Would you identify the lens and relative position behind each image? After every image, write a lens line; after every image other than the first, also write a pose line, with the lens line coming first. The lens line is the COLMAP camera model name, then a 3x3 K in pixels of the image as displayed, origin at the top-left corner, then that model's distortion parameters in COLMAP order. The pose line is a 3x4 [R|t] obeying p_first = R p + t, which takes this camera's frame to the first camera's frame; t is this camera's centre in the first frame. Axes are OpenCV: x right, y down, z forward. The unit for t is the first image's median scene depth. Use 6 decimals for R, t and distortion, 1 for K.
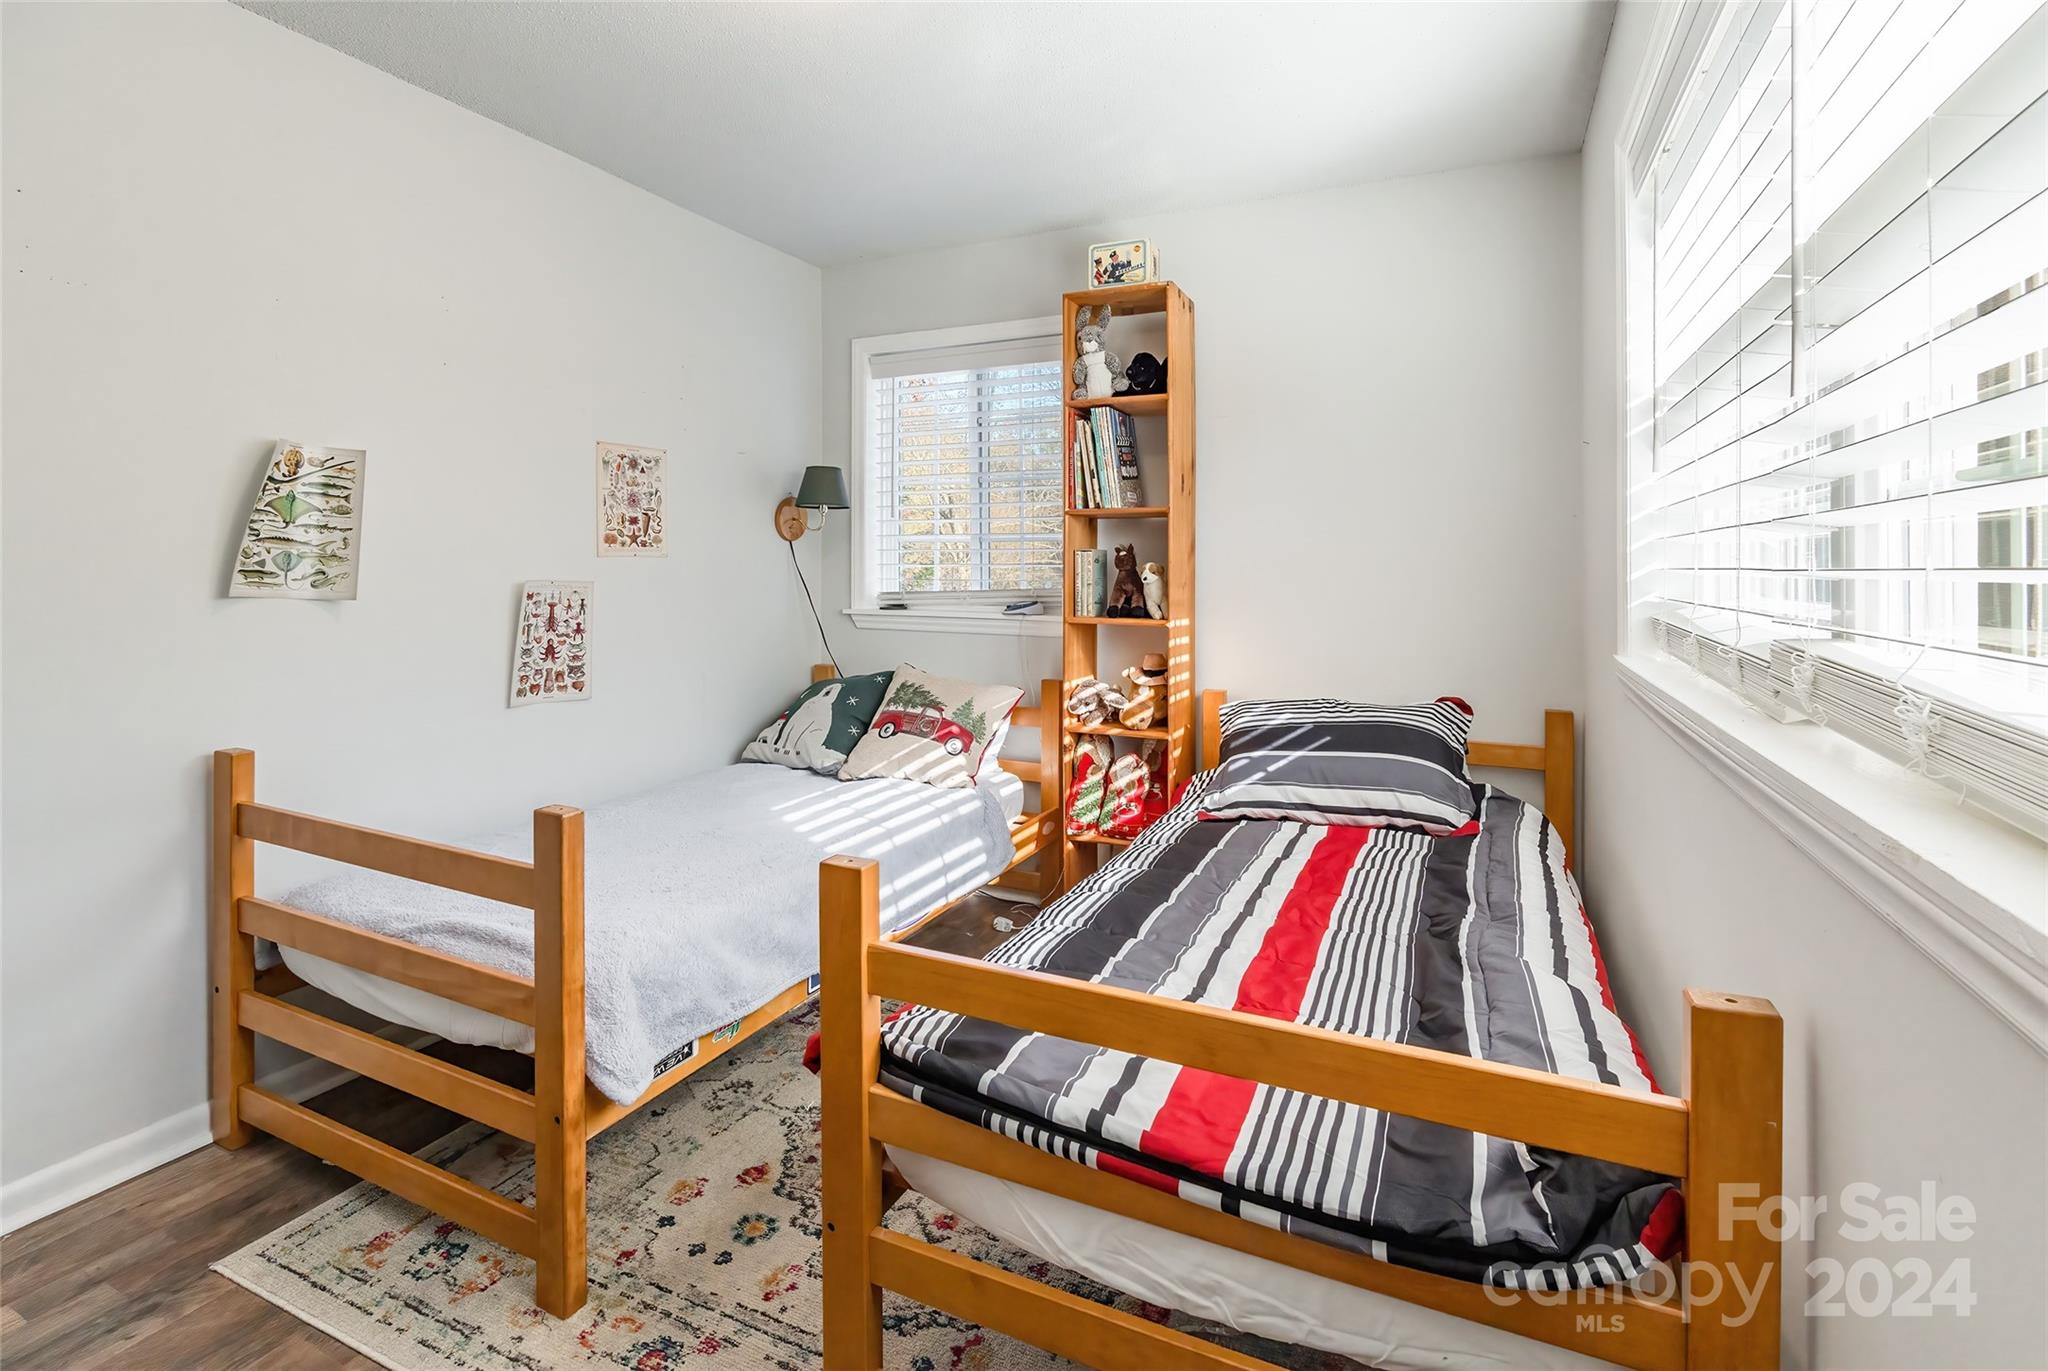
lens RADIAL K [[925.4, 0, 1038.8], [0, 925.4, 552.4], [0, 0, 1]] dist [-0.010255, 0.000085]
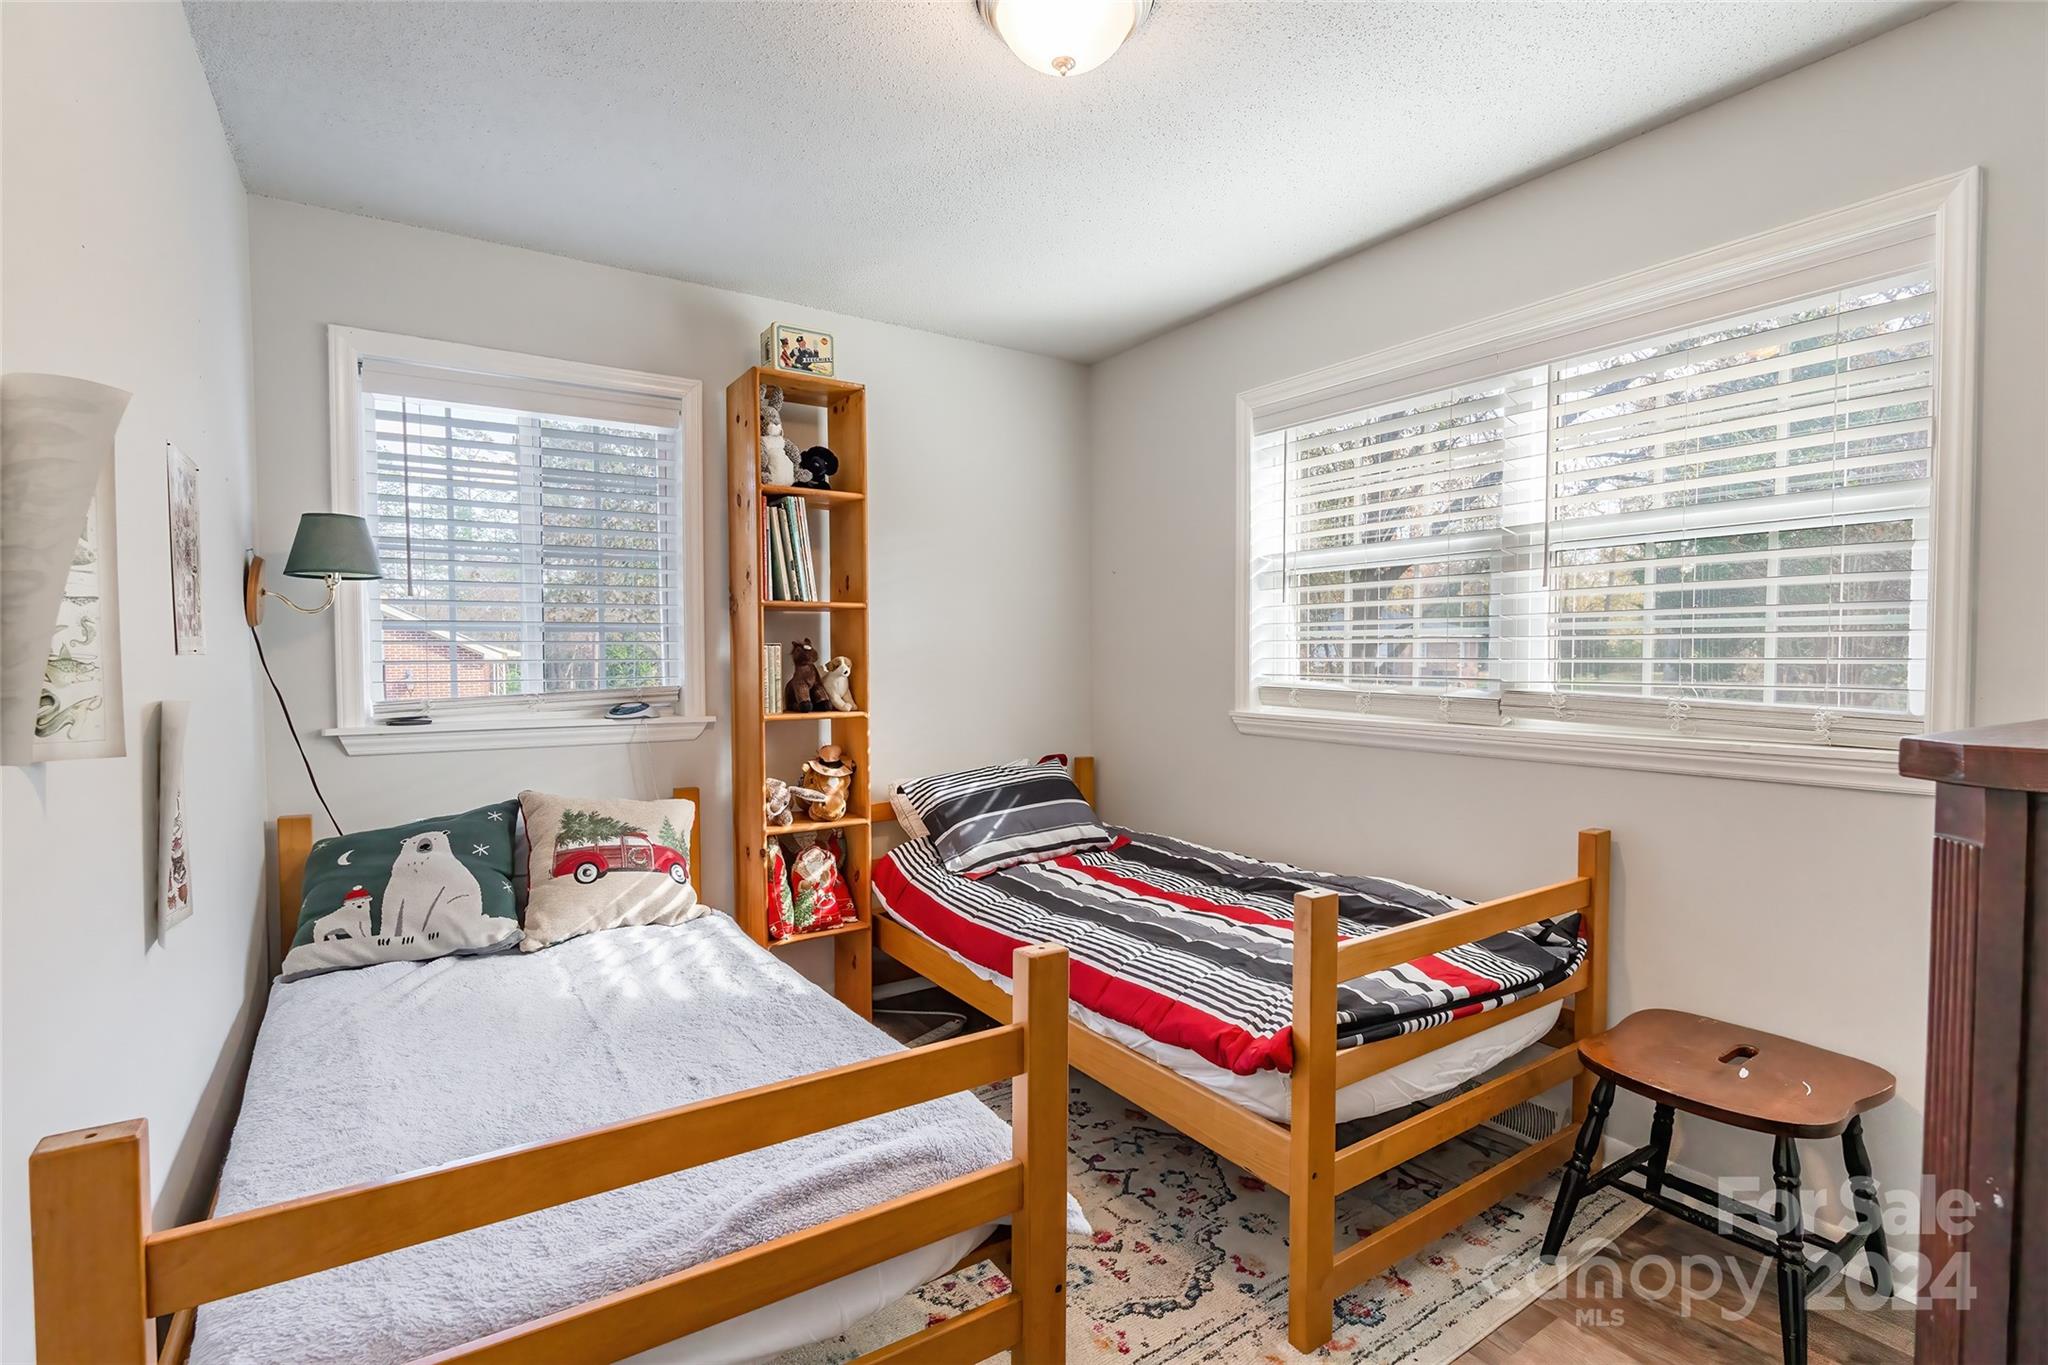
lens RADIAL K [[925.4, 0, 1028.1], [0, 925.4, 672.5], [0, 0, 1]] dist [-0.010255, 0.000085]
pose [[0.539332, -0.023027, 0.841778, -0.625213], [-0.006069, 0.999494, 0.031230, -0.004295], [-0.842071, -0.021952, 0.538920, 0.271018]]
